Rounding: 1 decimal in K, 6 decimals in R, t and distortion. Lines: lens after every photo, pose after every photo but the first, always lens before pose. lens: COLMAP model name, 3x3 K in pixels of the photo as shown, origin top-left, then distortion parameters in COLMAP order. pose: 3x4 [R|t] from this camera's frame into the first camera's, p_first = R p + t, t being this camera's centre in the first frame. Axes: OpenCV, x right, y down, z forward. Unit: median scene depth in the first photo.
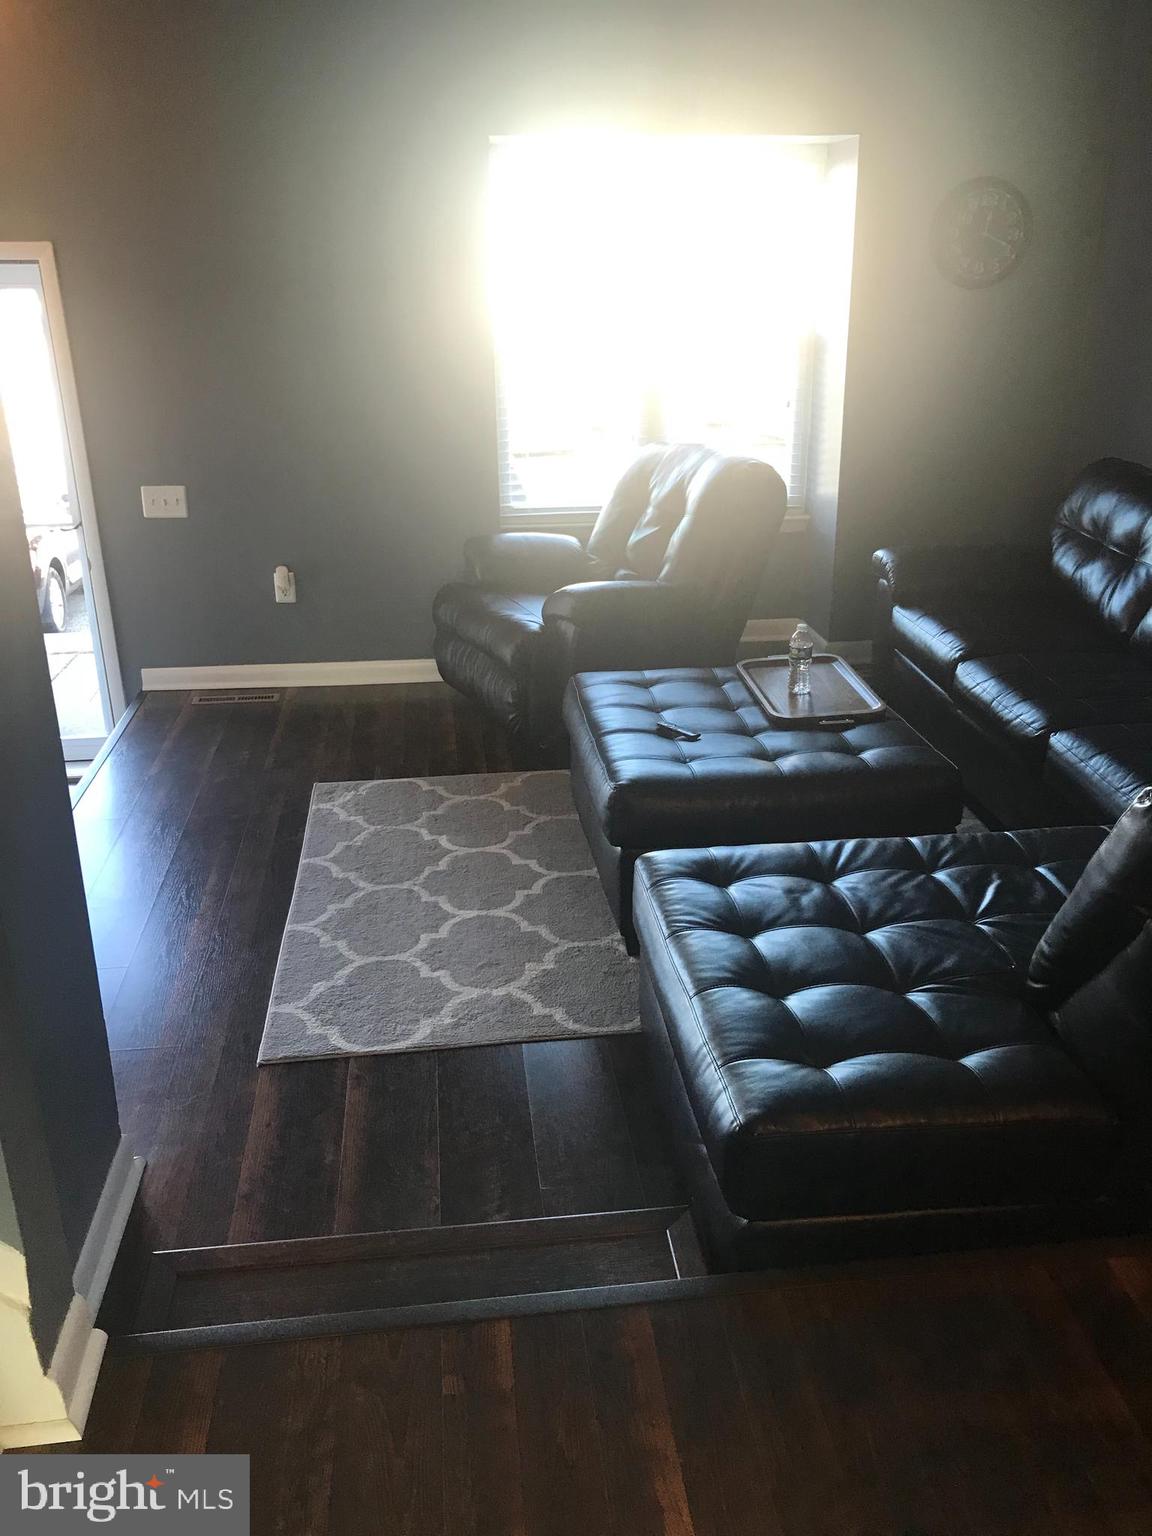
lens RADIAL K [[1255.8, 0, 570.6], [0, 1255.8, 765.0], [0, 0, 1]] dist [0.002124, -0.000707]
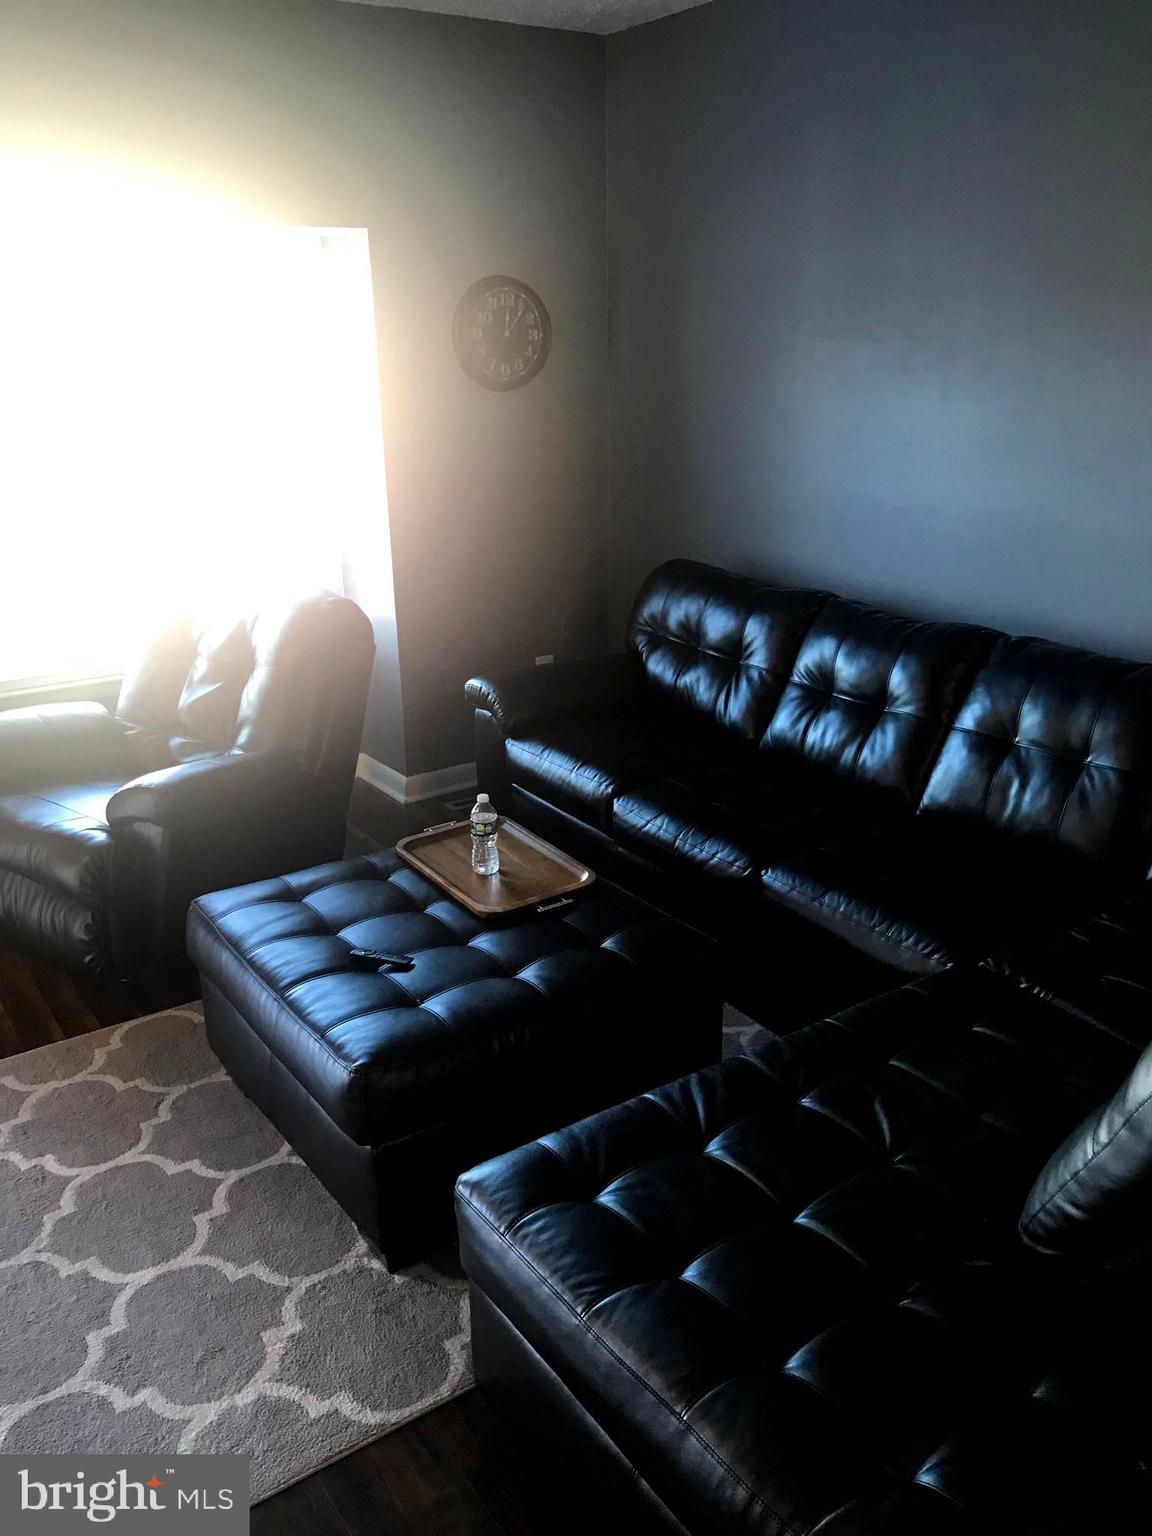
lens RADIAL K [[1255.8, 0, 574.5], [0, 1255.8, 769.2], [0, 0, 1]] dist [0.002124, -0.000707]
pose [[0.880546, -0.152106, 0.448889, -0.121186], [0.177467, 0.984017, -0.014686, -0.094474], [-0.439481, 0.092595, 0.893467, 0.198276]]
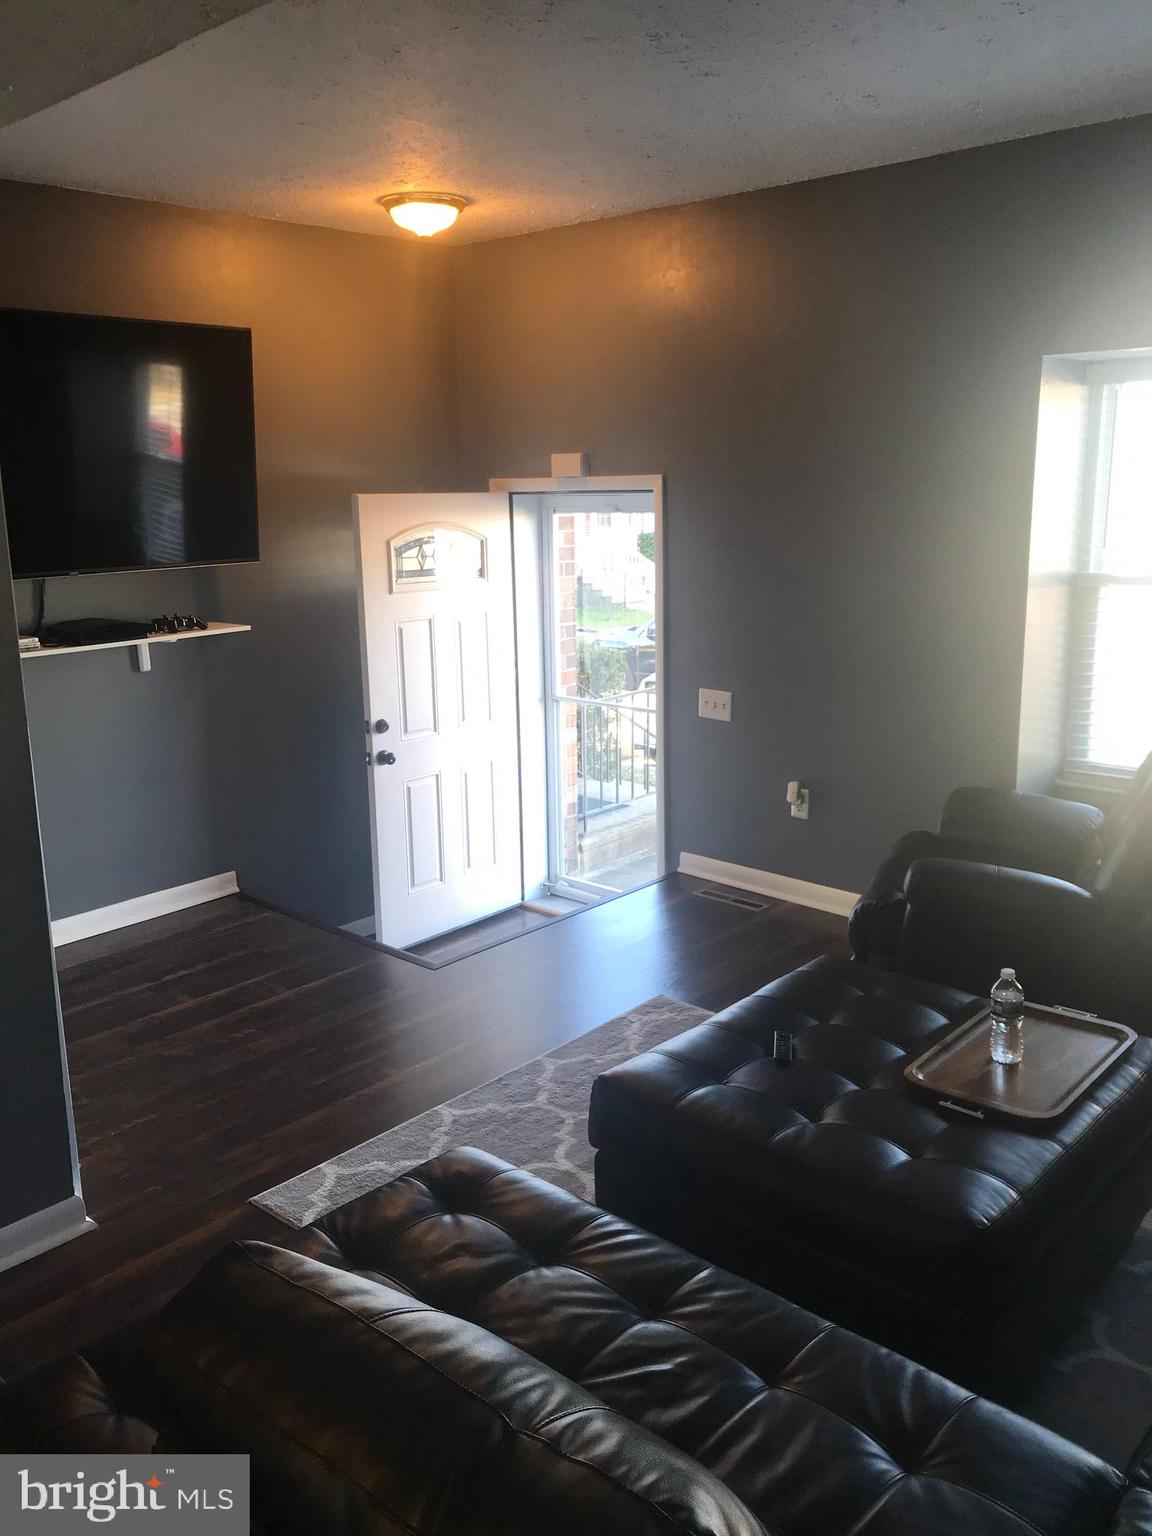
lens RADIAL K [[1255.8, 0, 573.5], [0, 1255.8, 764.8], [0, 0, 1]] dist [0.002124, -0.000707]
pose [[0.654656, 0.159329, -0.738945, 0.495821], [-0.260255, 0.965279, -0.022438, -0.131693], [0.709713, 0.207004, 0.673392, 0.261018]]
